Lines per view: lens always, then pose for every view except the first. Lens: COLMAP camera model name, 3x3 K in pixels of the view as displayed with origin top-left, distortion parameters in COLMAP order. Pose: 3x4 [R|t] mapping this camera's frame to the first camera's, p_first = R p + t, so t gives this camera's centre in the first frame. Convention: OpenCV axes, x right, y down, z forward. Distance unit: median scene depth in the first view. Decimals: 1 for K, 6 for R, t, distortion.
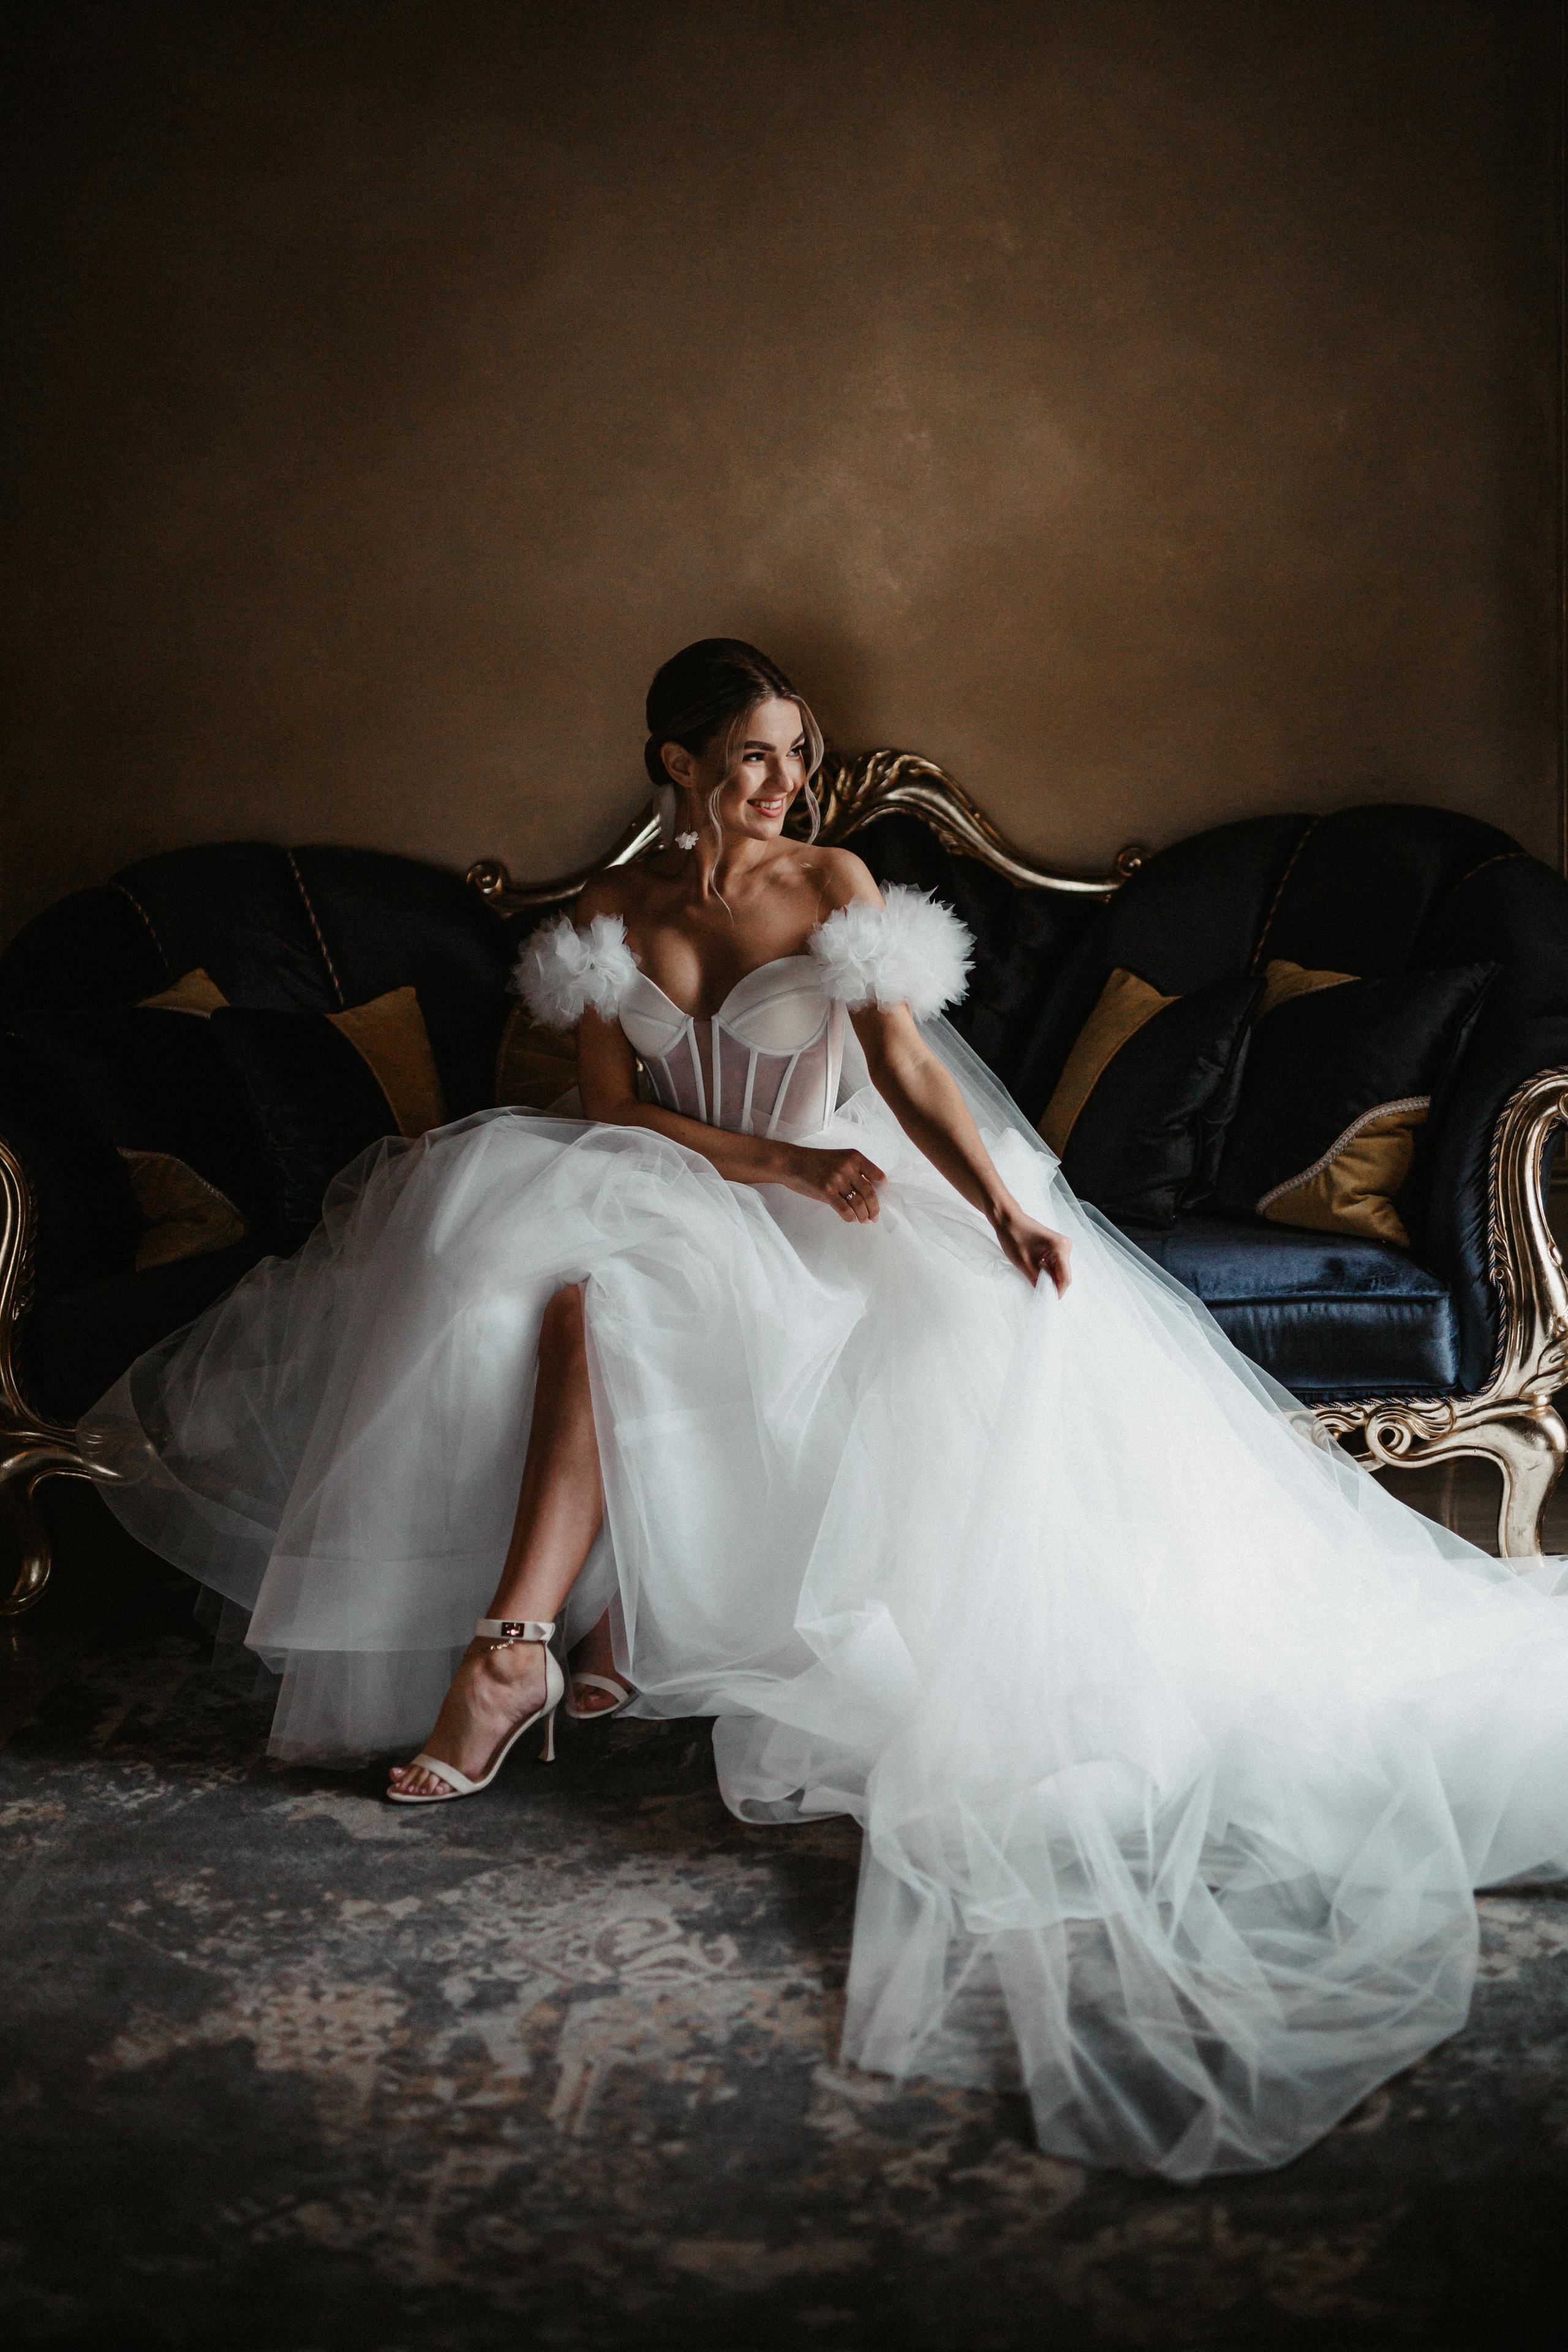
lens RADIAL K [[3239.3, 0, 786.7], [0, 3239.3, 1186.5], [0, 0, 1]] dist [-0.013031, 0.000000]
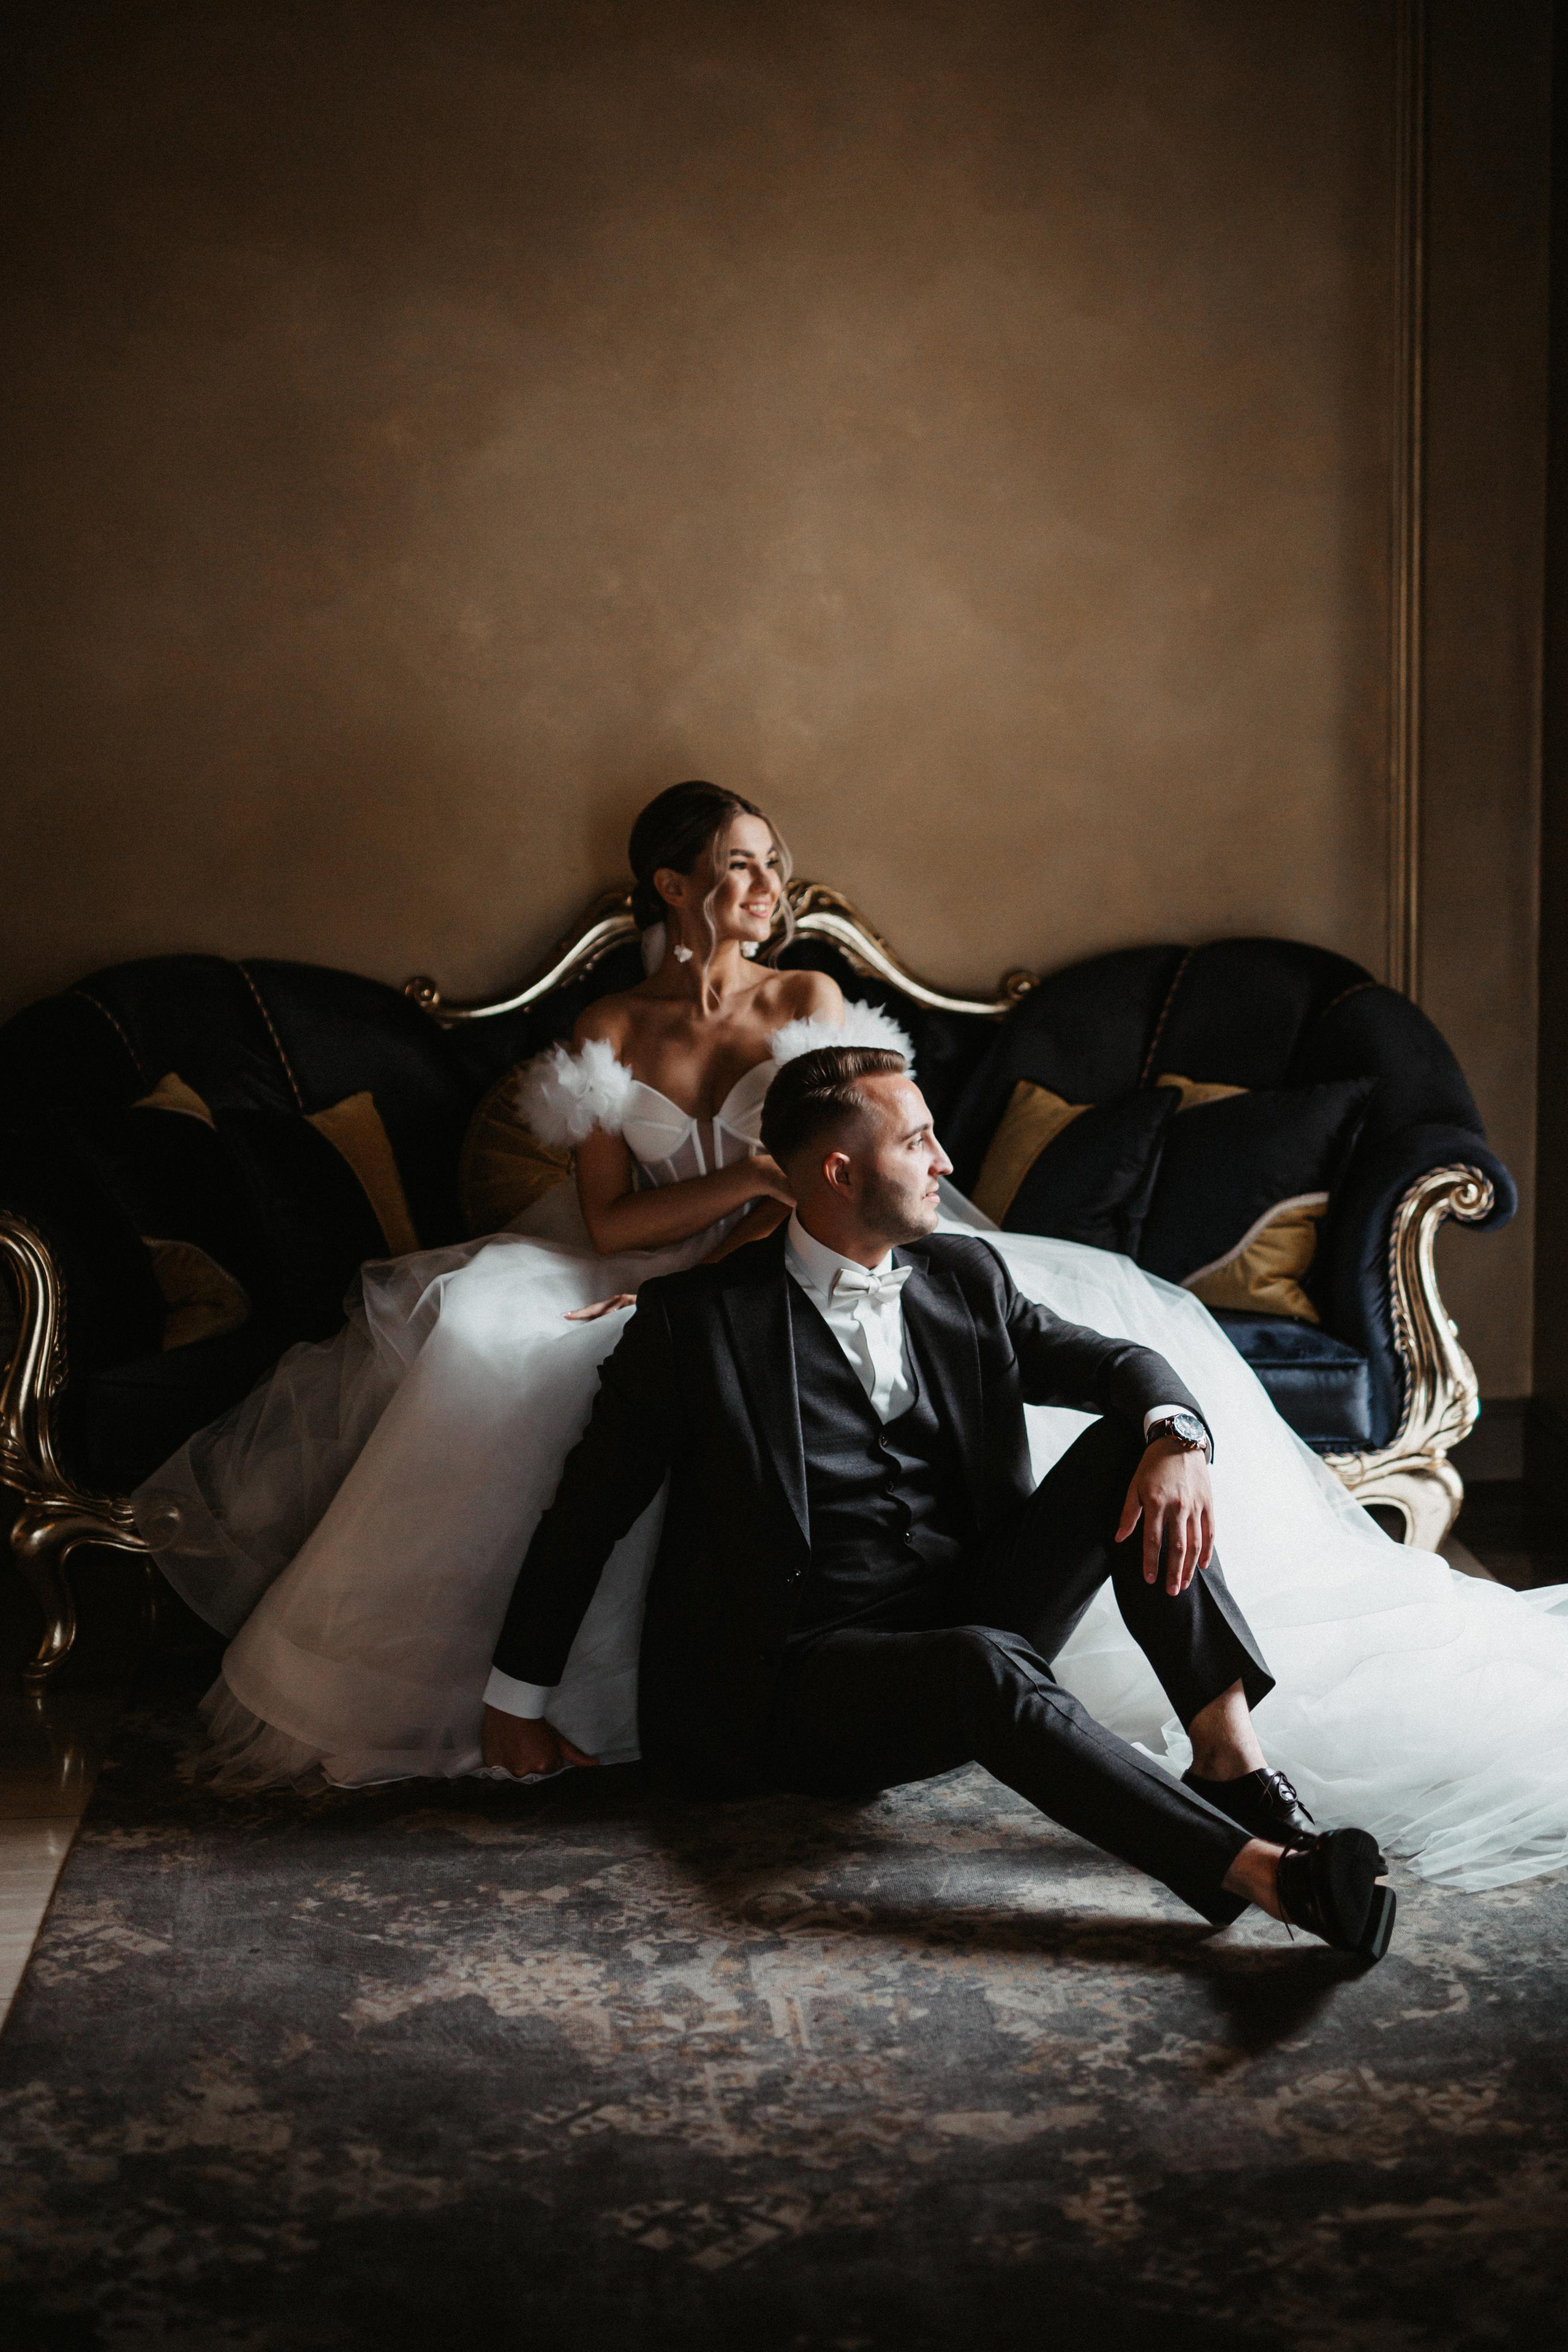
lens RADIAL K [[3575.5, 0, 780.7], [0, 3575.5, 1172.4], [0, 0, 1]] dist [0.002014, 0.000000]
pose [[0.983680, 0.005673, 0.179836, -0.241950], [0.003513, 0.998707, -0.050721, 0.031581], [-0.179891, 0.050525, 0.982388, -0.229426]]
